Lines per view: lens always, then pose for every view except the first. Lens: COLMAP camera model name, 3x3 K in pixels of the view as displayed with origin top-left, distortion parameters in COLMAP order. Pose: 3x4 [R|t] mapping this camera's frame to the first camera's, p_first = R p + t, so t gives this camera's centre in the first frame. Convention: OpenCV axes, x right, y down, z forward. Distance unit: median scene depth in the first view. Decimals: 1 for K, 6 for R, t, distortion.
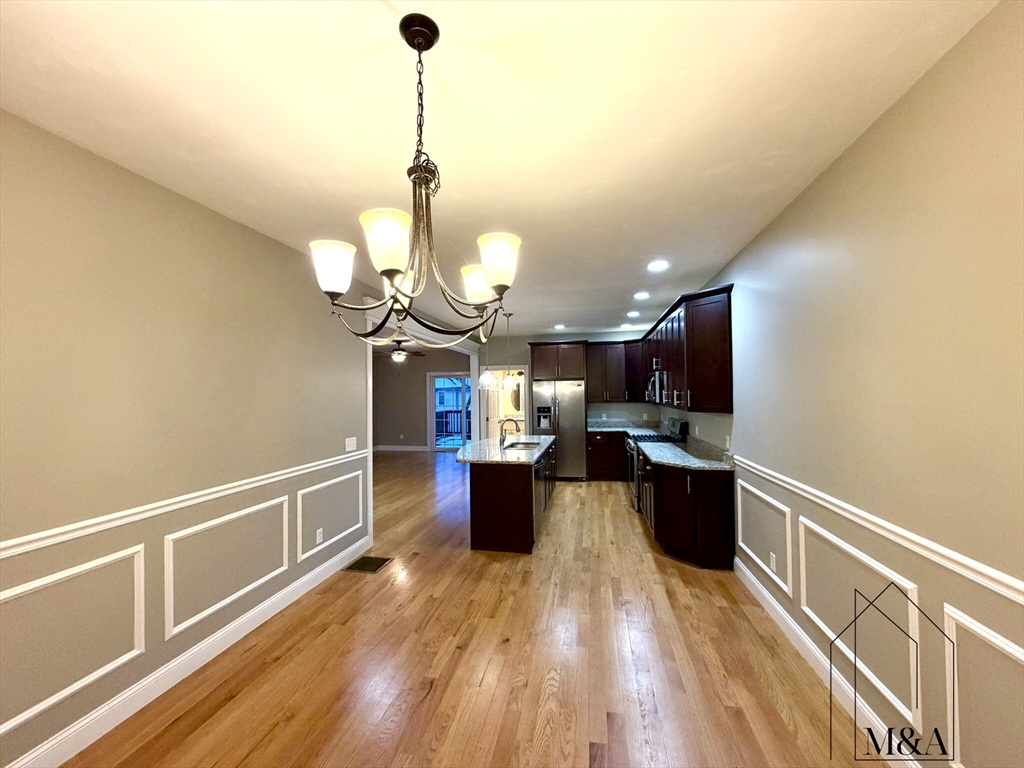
lens RADIAL K [[408.0, 0, 508.9], [0, 408.0, 383.6], [0, 0, 1]] dist [0.000643, 0.000144]
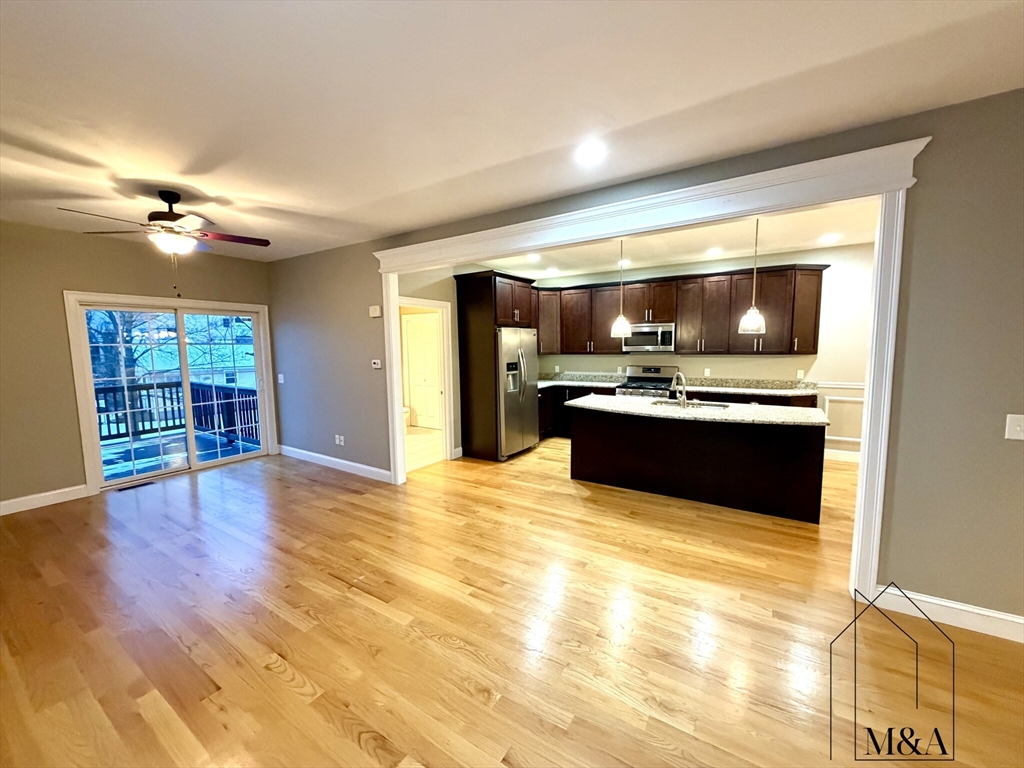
lens RADIAL K [[408.0, 0, 508.9], [0, 408.0, 383.6], [0, 0, 1]] dist [0.000643, 0.000144]
pose [[0.369297, -0.082252, 0.925664, -0.718259], [-0.010621, 0.995637, 0.092707, 0.031306], [-0.929251, -0.044068, 0.366812, 0.861004]]
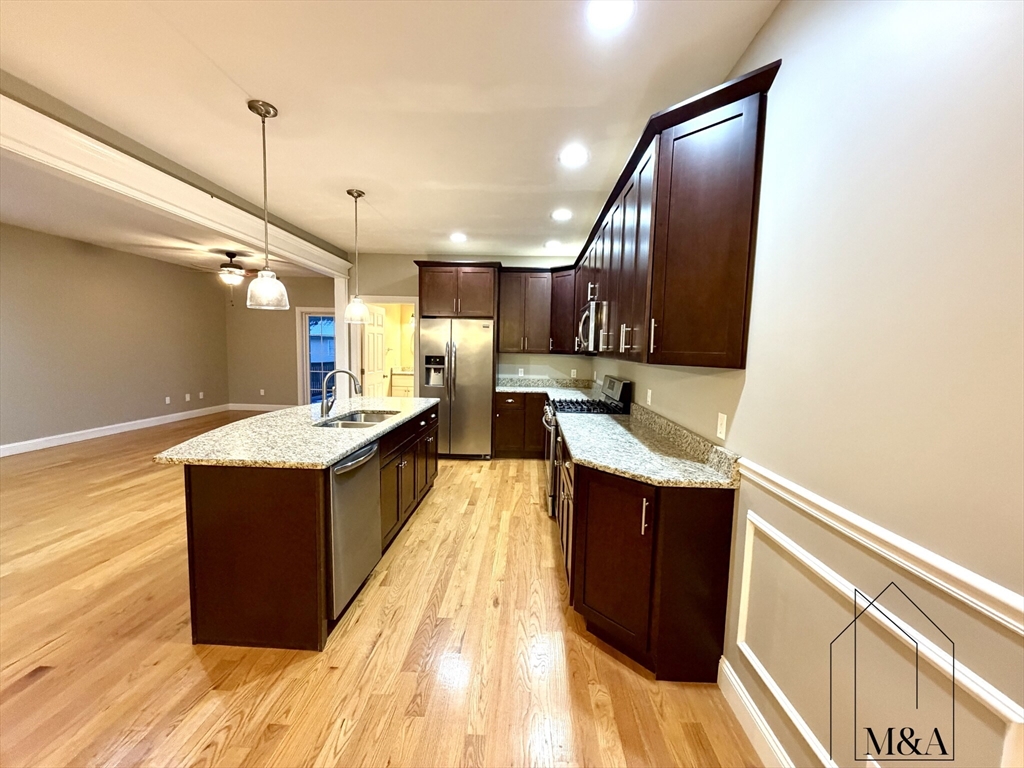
lens RADIAL K [[406.1, 0, 516.4], [0, 406.1, 386.2], [0, 0, 1]] dist [-0.000173, 0.000090]
pose [[0.985062, 0.020686, 0.170953, 0.124218], [-0.040192, 0.992958, 0.111441, 0.030079], [-0.167444, -0.116647, 0.978957, 0.341665]]
